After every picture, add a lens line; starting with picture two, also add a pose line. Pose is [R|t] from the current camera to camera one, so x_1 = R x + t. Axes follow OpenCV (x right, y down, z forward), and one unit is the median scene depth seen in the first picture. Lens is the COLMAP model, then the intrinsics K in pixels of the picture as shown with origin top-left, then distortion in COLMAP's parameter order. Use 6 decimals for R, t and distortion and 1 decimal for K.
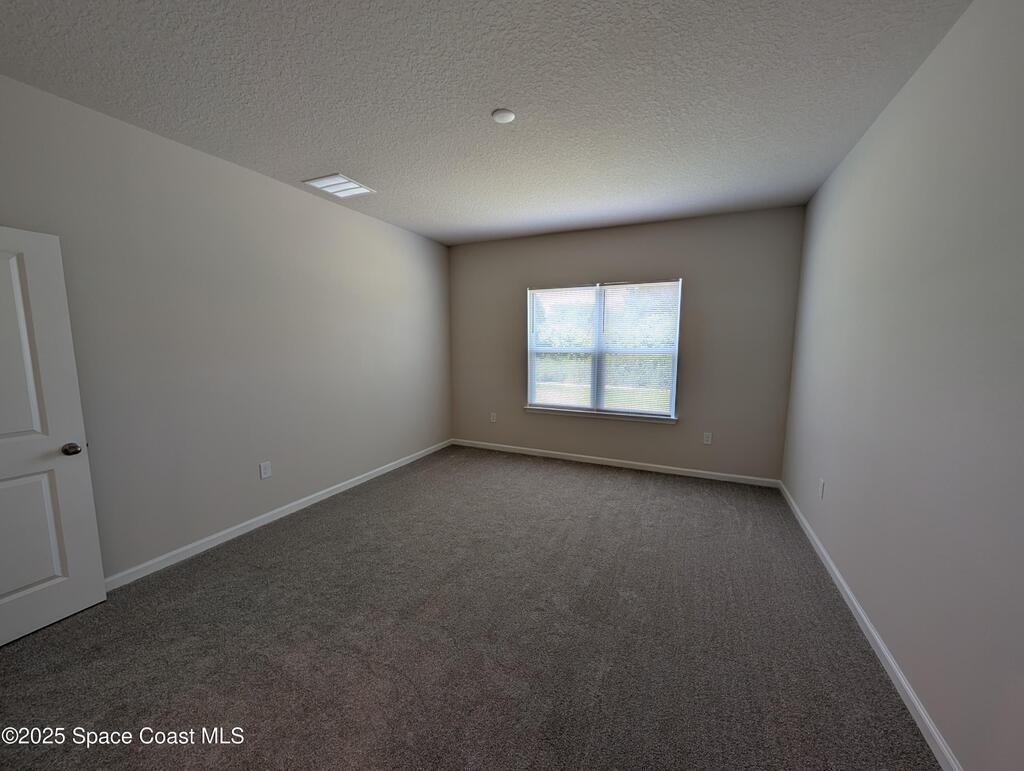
lens RADIAL K [[388.9, 0, 514.5], [0, 388.9, 389.8], [0, 0, 1]] dist [0.000080, 0.000150]
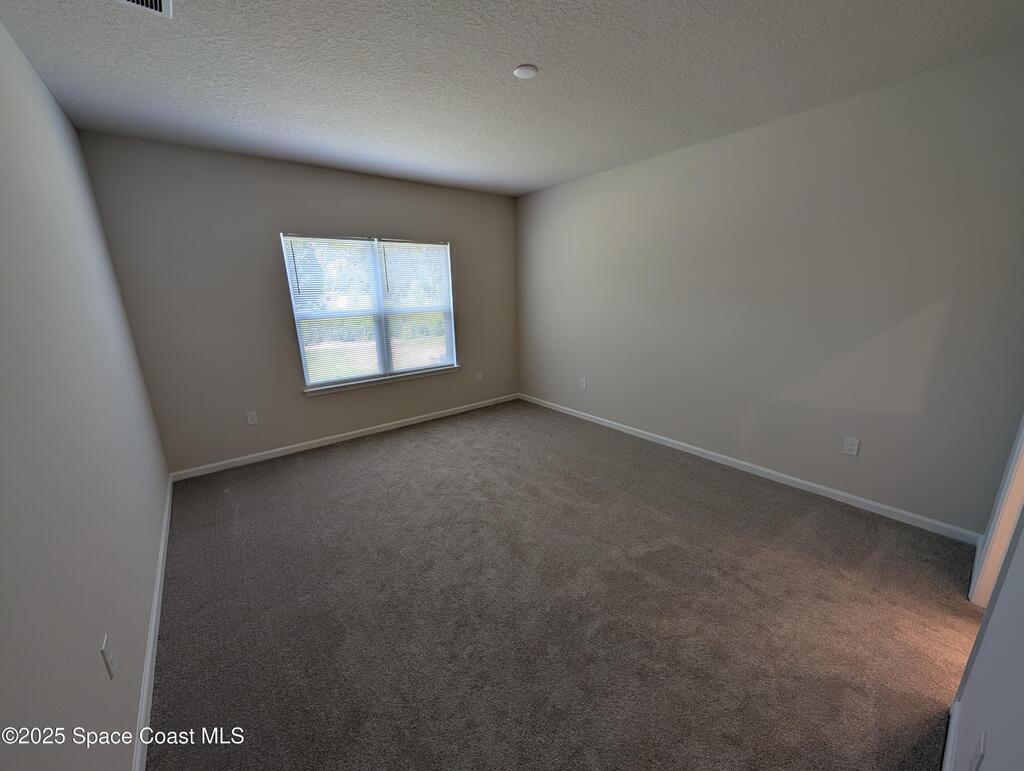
lens RADIAL K [[388.9, 0, 514.5], [0, 388.9, 389.8], [0, 0, 1]] dist [0.000080, 0.000150]
pose [[0.447512, -0.238968, 0.861758, -0.520698], [0.132523, 0.970717, 0.200363, -0.066860], [-0.884404, 0.024538, 0.466077, 0.292673]]
